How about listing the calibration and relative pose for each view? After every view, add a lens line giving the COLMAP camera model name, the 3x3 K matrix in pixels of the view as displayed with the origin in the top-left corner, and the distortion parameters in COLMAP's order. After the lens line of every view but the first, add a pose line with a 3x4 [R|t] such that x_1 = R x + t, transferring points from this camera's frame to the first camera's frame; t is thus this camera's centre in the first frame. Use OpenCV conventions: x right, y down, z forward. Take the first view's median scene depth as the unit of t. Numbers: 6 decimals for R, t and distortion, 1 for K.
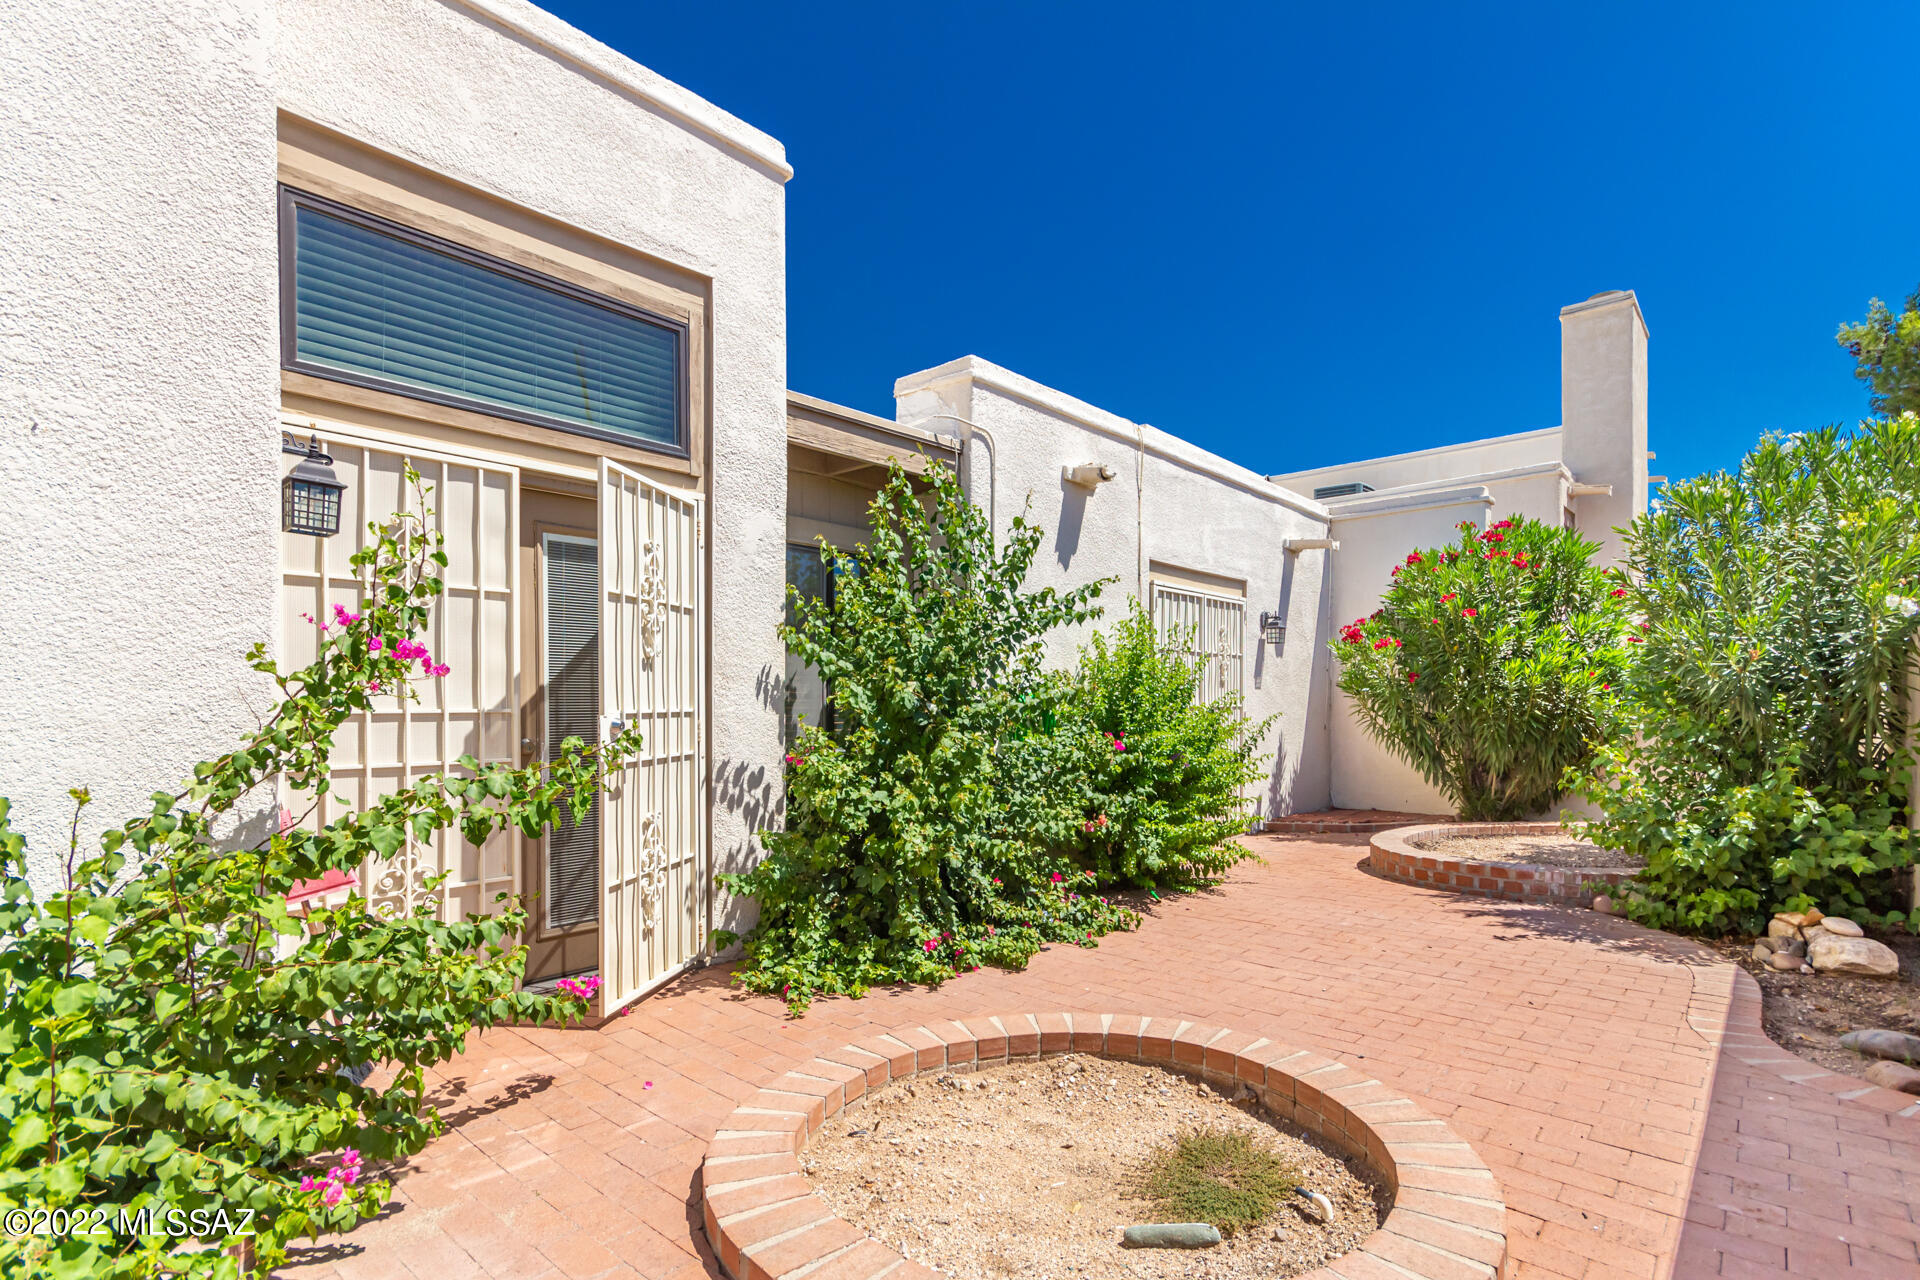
lens RADIAL K [[911.0, 0, 958.6], [0, 911.0, 713.1], [0, 0, 1]] dist [0.000518, 0.000098]
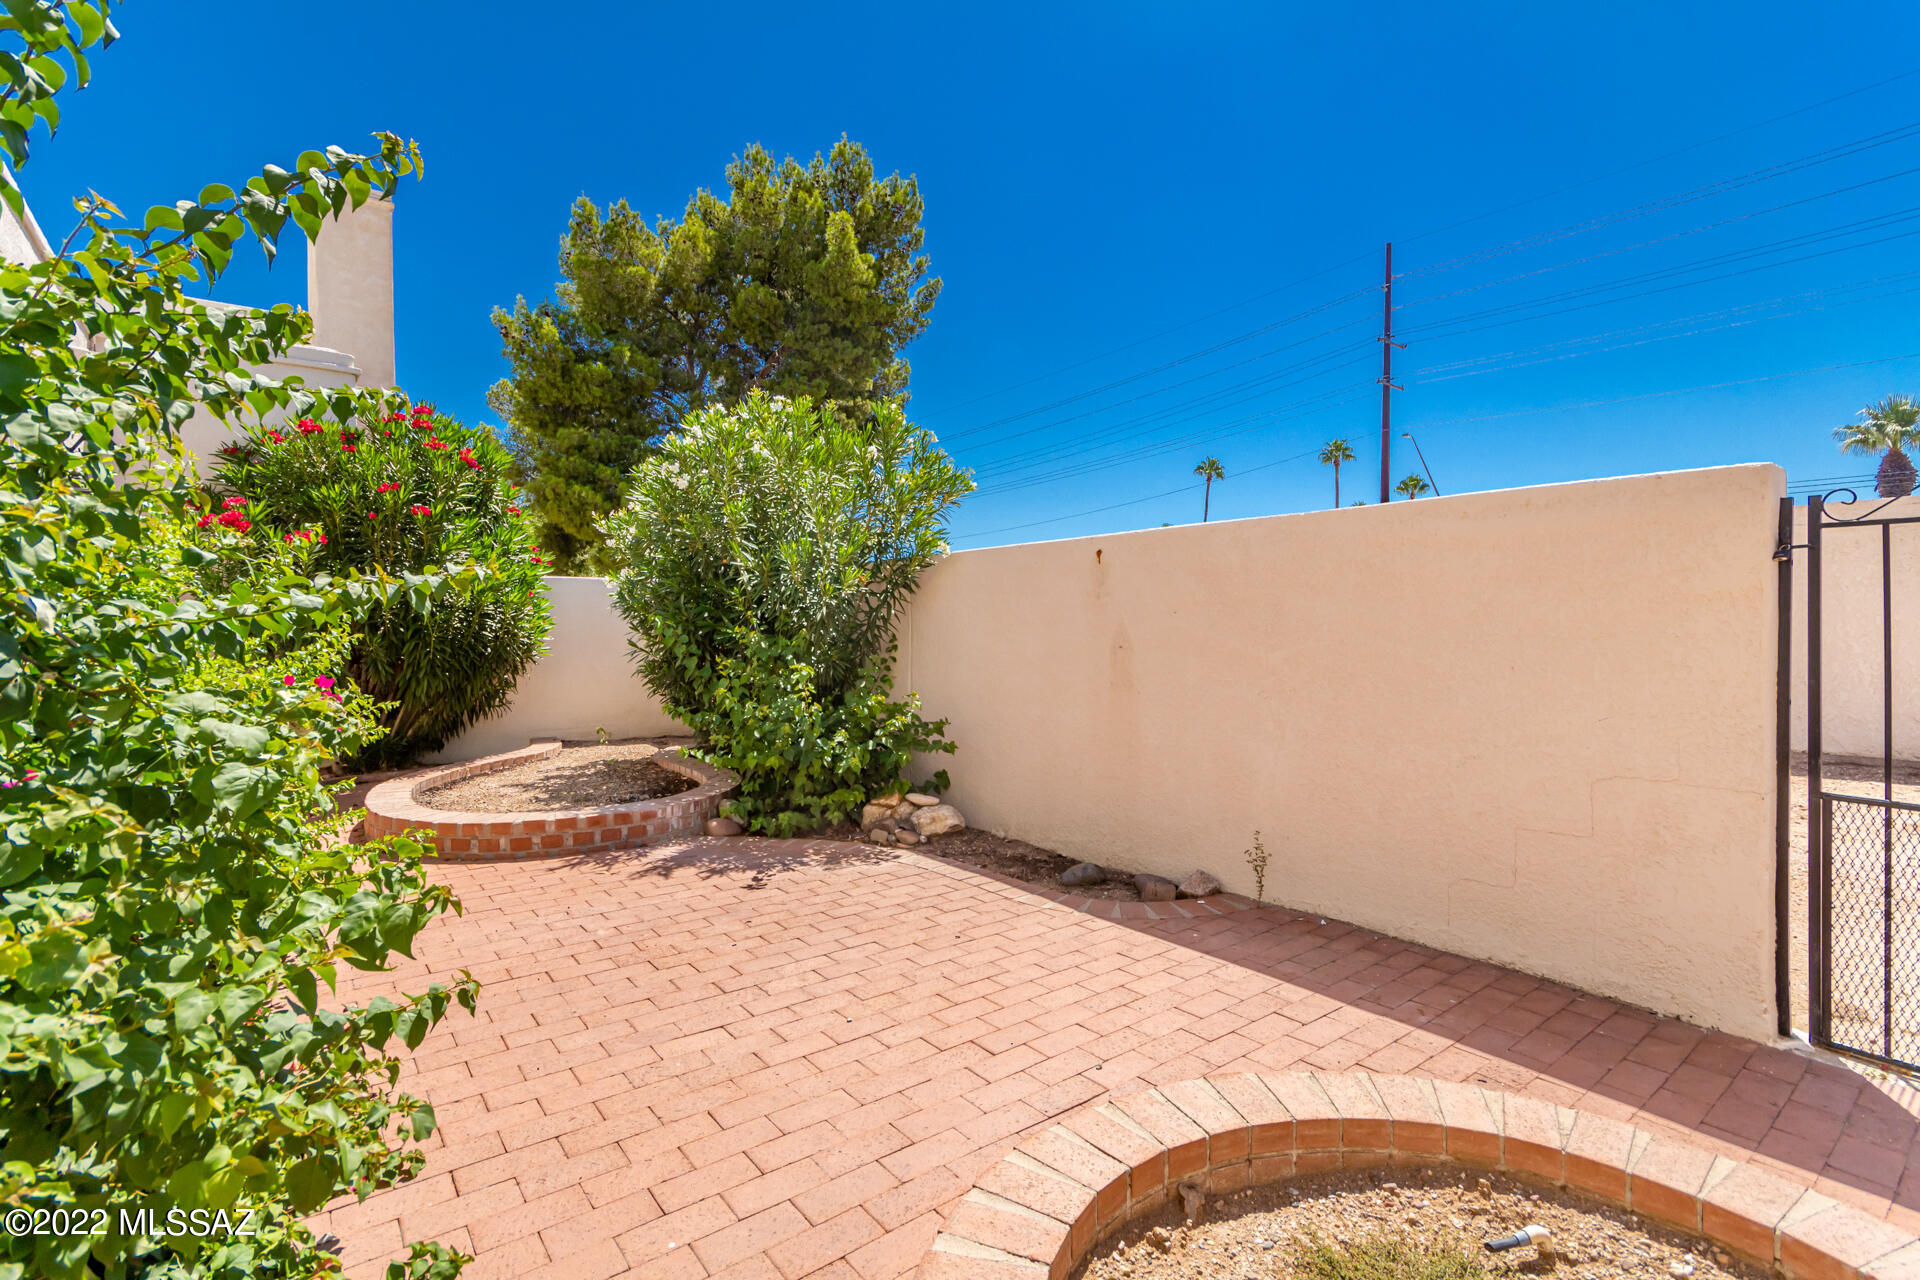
lens RADIAL K [[893.3, 0, 934.2], [0, 893.3, 637.3], [0, 0, 1]] dist [0.003470, 0.000157]
pose [[0.161117, -0.002379, 0.986933, -0.262615], [0.001995, 0.999996, 0.002084, 0.001834], [-0.986933, 0.001633, 0.161121, 0.765786]]
